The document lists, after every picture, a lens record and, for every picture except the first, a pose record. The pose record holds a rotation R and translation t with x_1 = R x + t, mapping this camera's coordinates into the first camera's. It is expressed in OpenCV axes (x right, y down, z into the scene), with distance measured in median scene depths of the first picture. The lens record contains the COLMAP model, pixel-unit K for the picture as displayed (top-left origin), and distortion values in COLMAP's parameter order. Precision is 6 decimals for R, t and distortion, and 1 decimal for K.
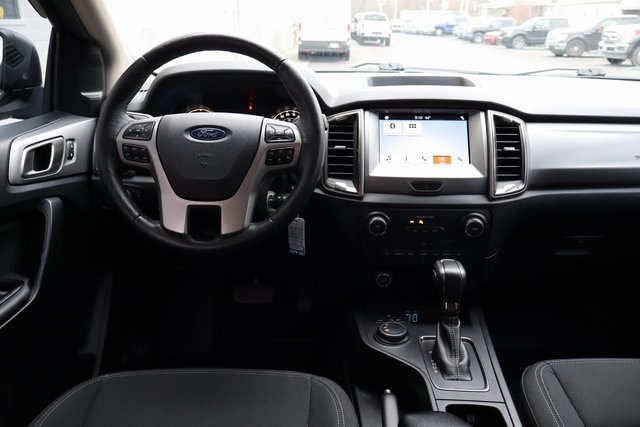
lens RADIAL K [[544.0, 0, 319.7], [0, 544.0, 215.6], [0, 0, 1]] dist [-0.016379, -0.001505]
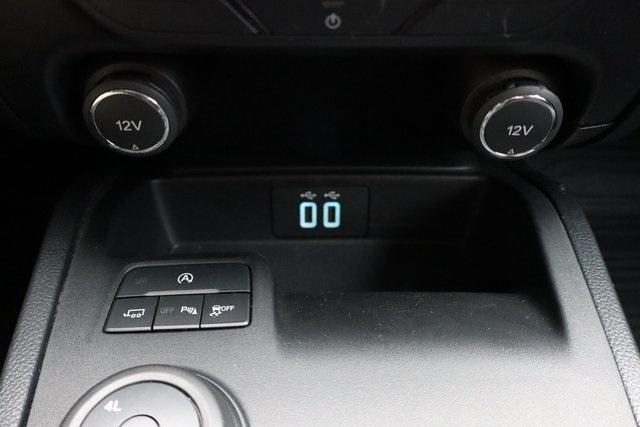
lens RADIAL K [[587.9, 0, 320.5], [0, 587.9, 214.0], [0, 0, 1]] dist [0.017295, 0.000000]
pose [[0.997659, -0.031369, 0.060765, 0.175825], [0.003680, 0.911924, 0.410343, 0.067258], [-0.068285, -0.409159, 0.909905, 0.833748]]
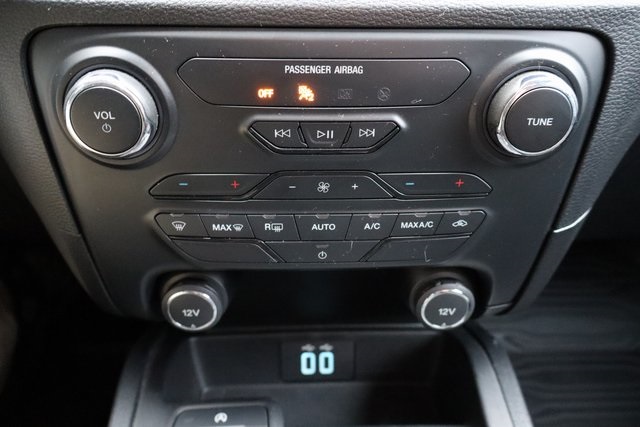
lens RADIAL K [[544.0, 0, 318.6], [0, 544.0, 210.6], [0, 0, 1]] dist [-0.016379, -0.001505]
pose [[0.997062, -0.031145, 0.069975, 0.171925], [0.018426, 0.984299, 0.175545, 0.019604], [-0.074344, -0.173740, 0.981981, 0.757470]]
